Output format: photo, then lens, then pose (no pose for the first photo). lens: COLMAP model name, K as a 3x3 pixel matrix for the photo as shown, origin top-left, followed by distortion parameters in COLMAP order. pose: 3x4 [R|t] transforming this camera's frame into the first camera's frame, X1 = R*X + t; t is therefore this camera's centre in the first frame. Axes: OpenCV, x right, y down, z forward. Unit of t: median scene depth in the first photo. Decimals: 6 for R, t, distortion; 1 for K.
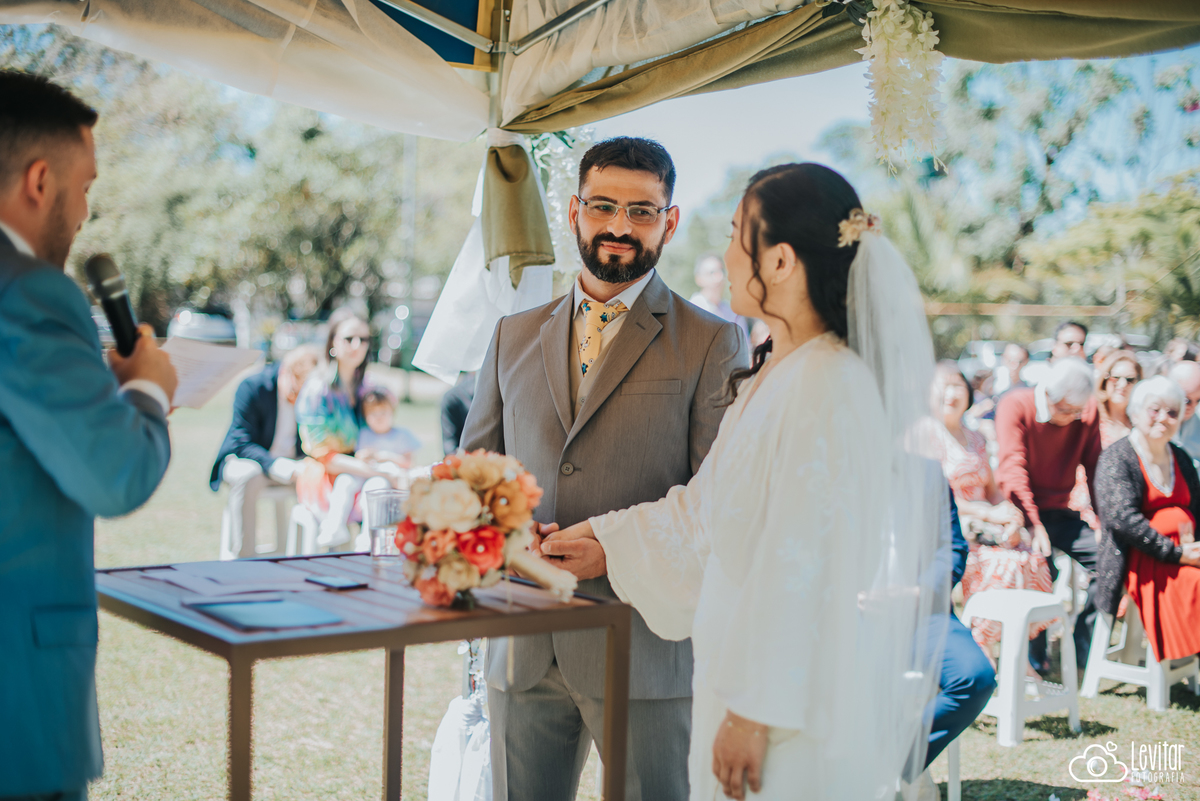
lens RADIAL K [[1774.9, 0, 605.0], [0, 1774.9, 400.9], [0, 0, 1]] dist [-0.135905, 0.078981]
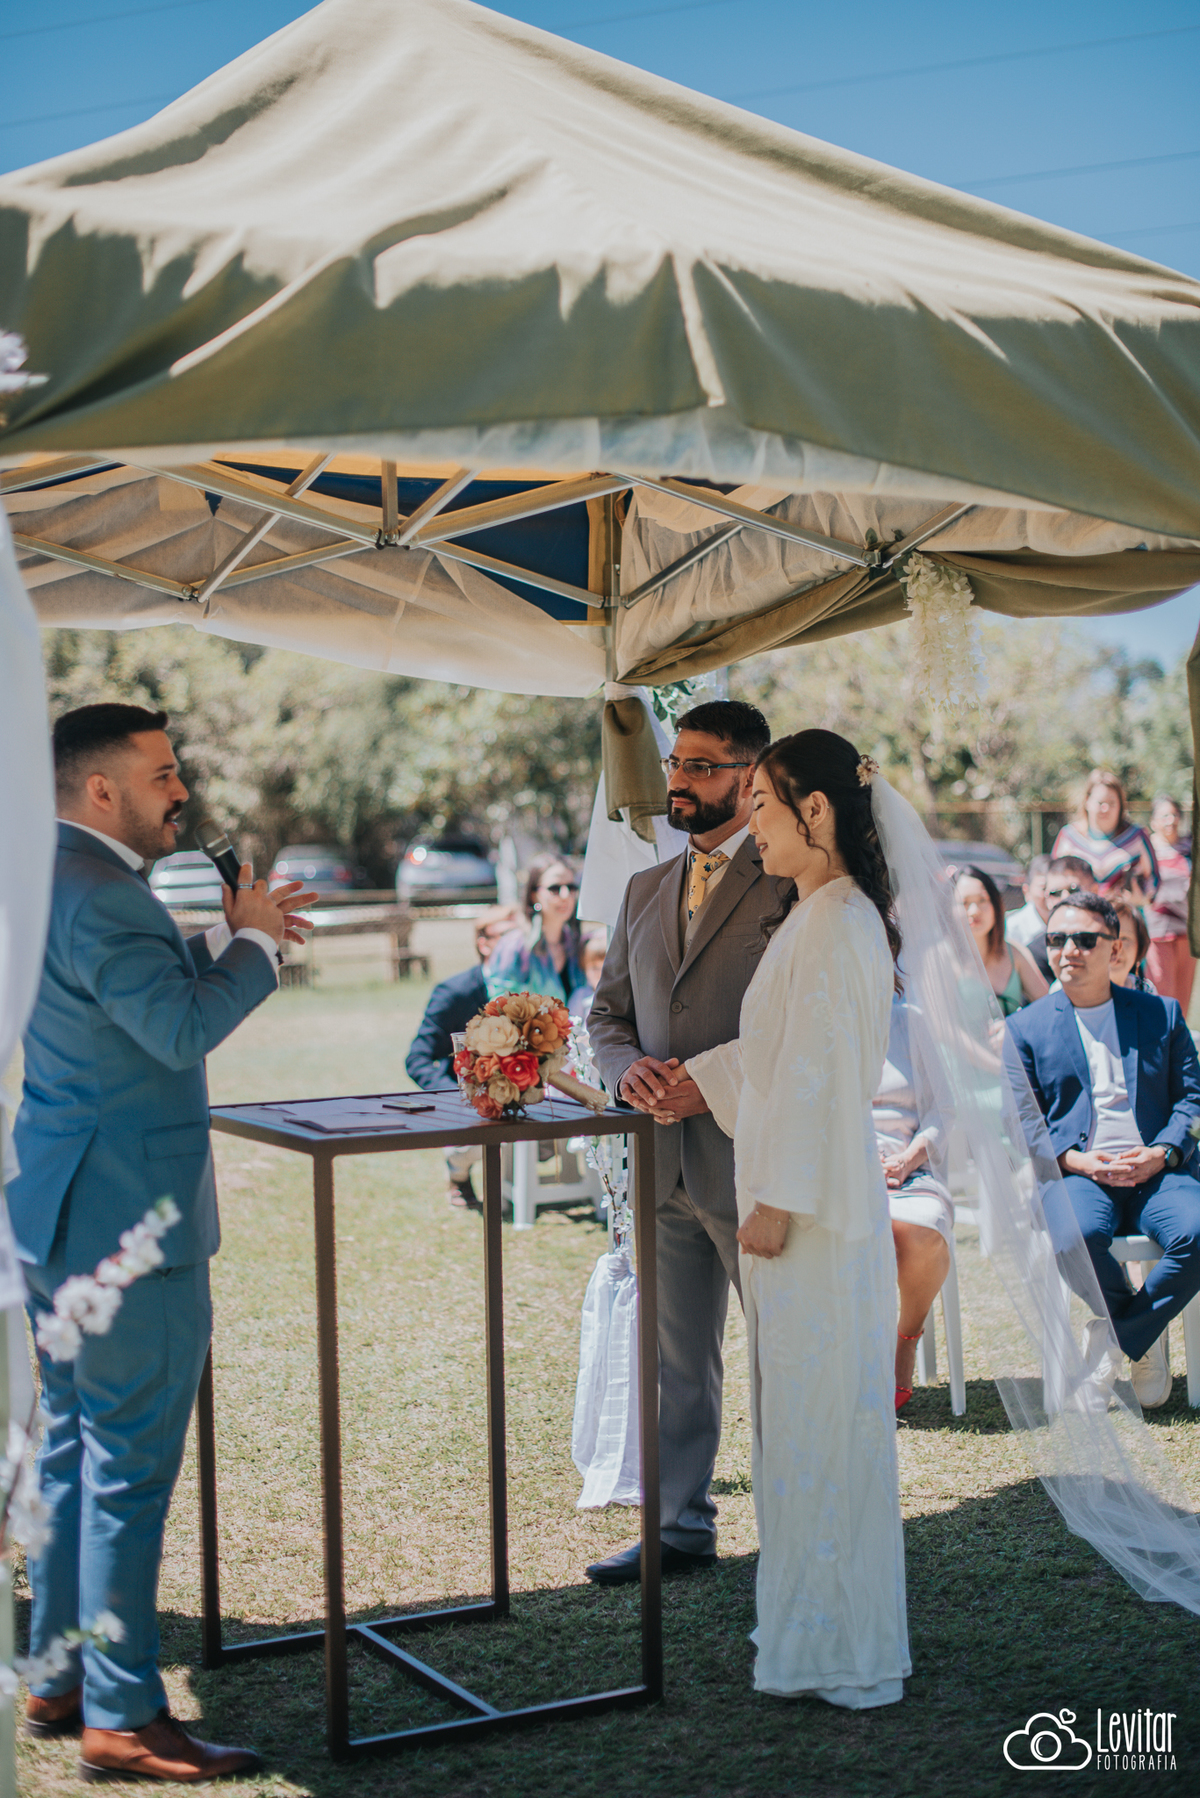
lens RADIAL K [[2659.4, 0, 592.6], [0, 2659.4, 889.6], [0, 0, 1]] dist [-0.135905, 0.078981]
pose [[0.984332, -0.045324, -0.170398, 0.182923], [0.040715, 0.998707, -0.030452, 0.009886], [0.171558, 0.023037, 0.984905, -0.499219]]
